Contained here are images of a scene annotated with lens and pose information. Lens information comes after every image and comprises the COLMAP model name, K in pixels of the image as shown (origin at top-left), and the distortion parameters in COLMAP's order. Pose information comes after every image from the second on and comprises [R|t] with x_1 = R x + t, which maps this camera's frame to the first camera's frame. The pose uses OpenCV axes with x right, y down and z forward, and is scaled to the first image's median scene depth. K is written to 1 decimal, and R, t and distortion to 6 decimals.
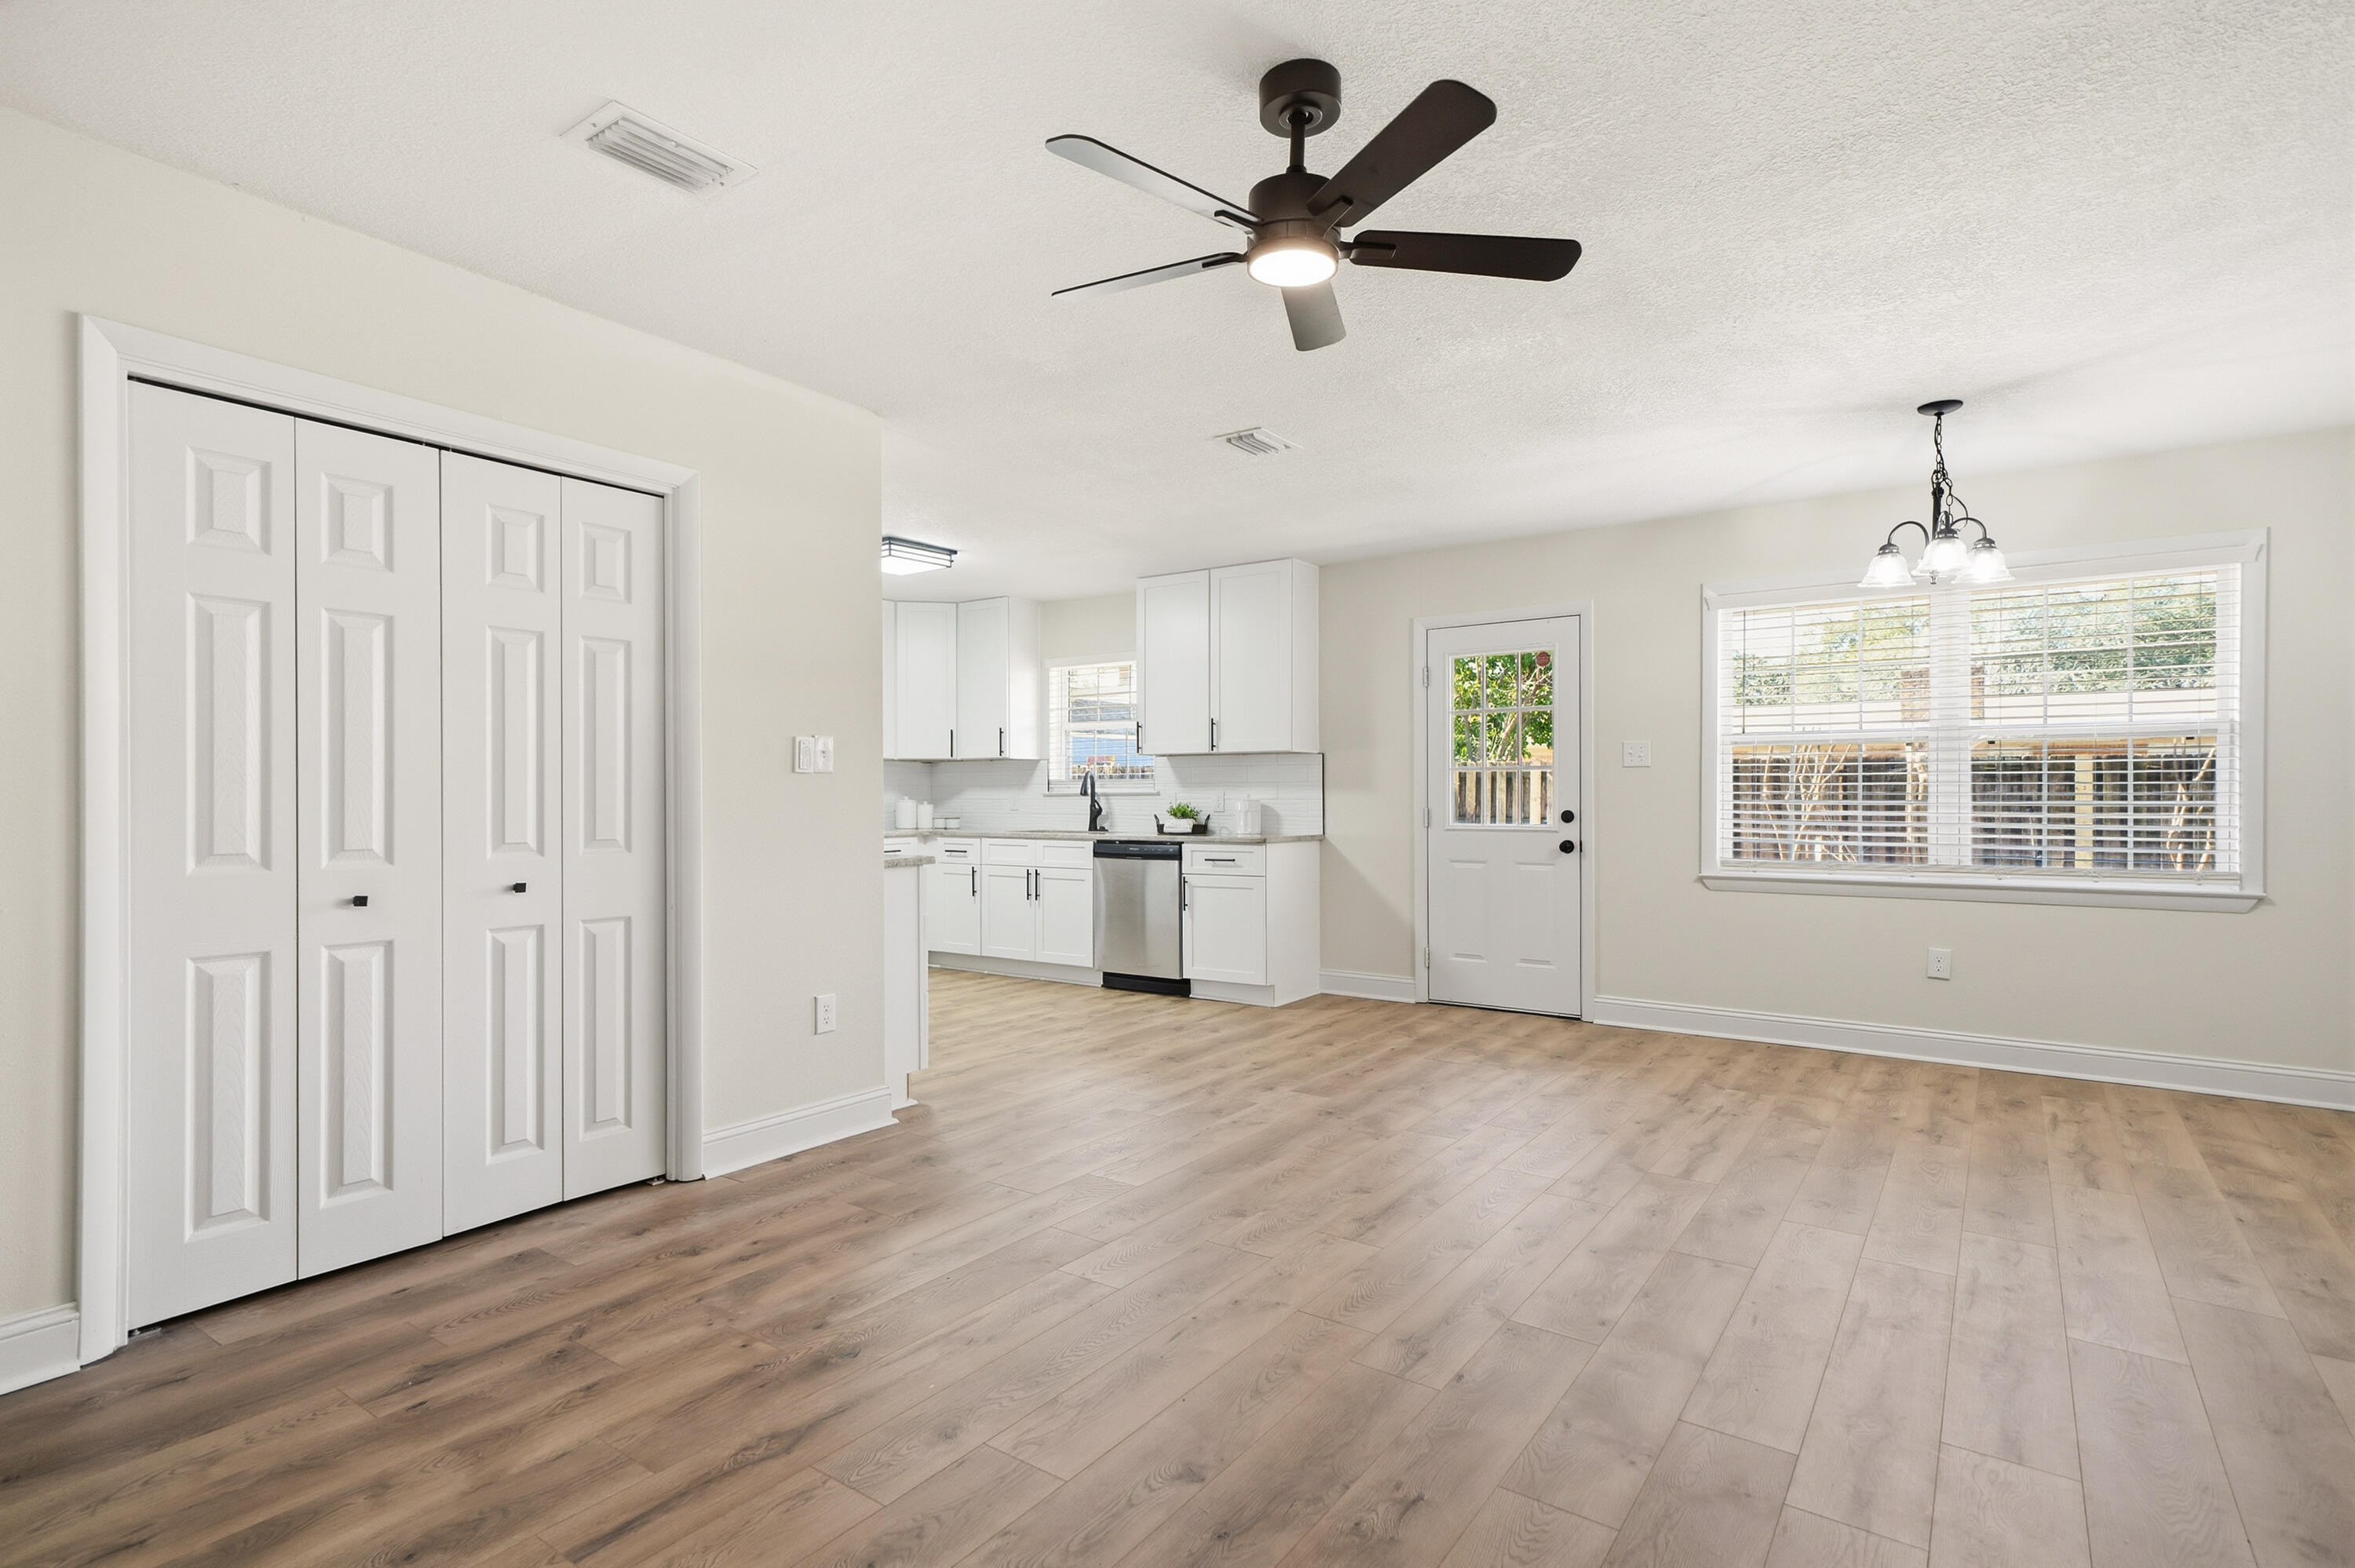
lens RADIAL K [[1152.7, 0, 1167.1], [0, 1152.7, 773.8], [0, 0, 1]] dist [0.019163, 0.000409]
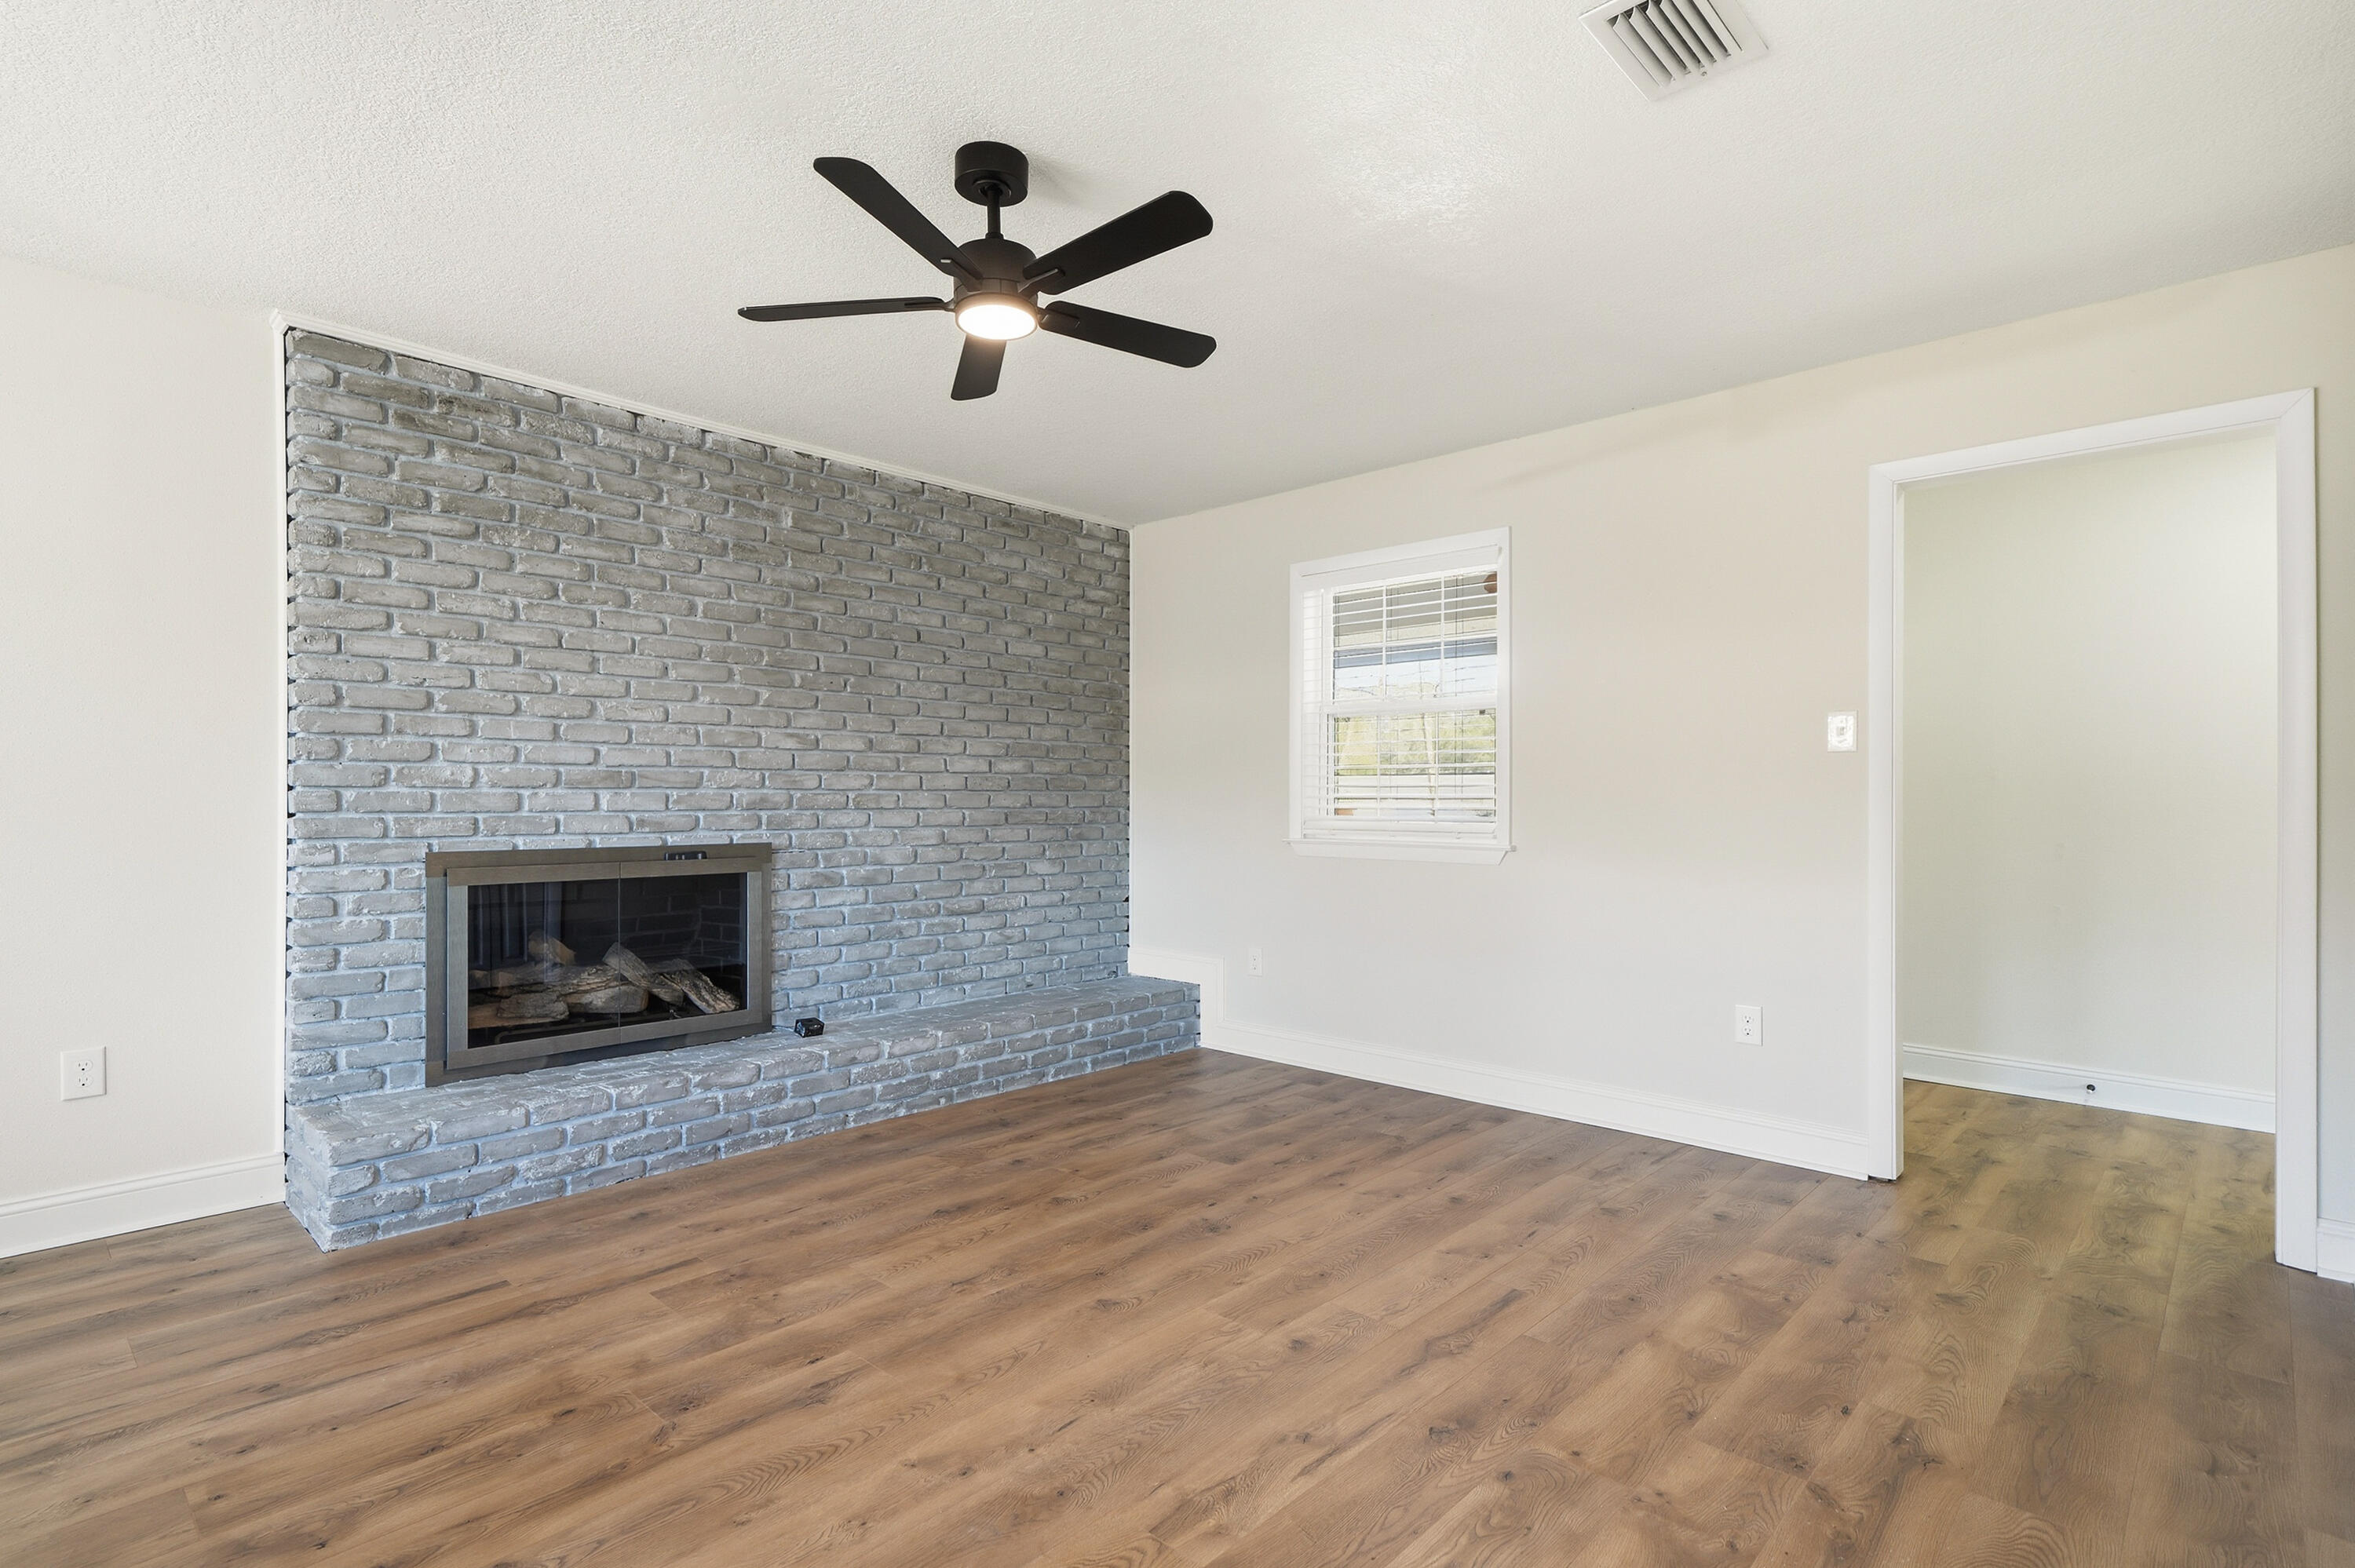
lens RADIAL K [[1152.7, 0, 1167.1], [0, 1152.7, 773.8], [0, 0, 1]] dist [0.019163, 0.000409]
pose [[-0.990570, 0.000375, 0.137005, -0.197654], [-0.004249, 0.999431, -0.033458, 0.033777], [-0.136939, -0.033724, -0.990005, 1.996345]]
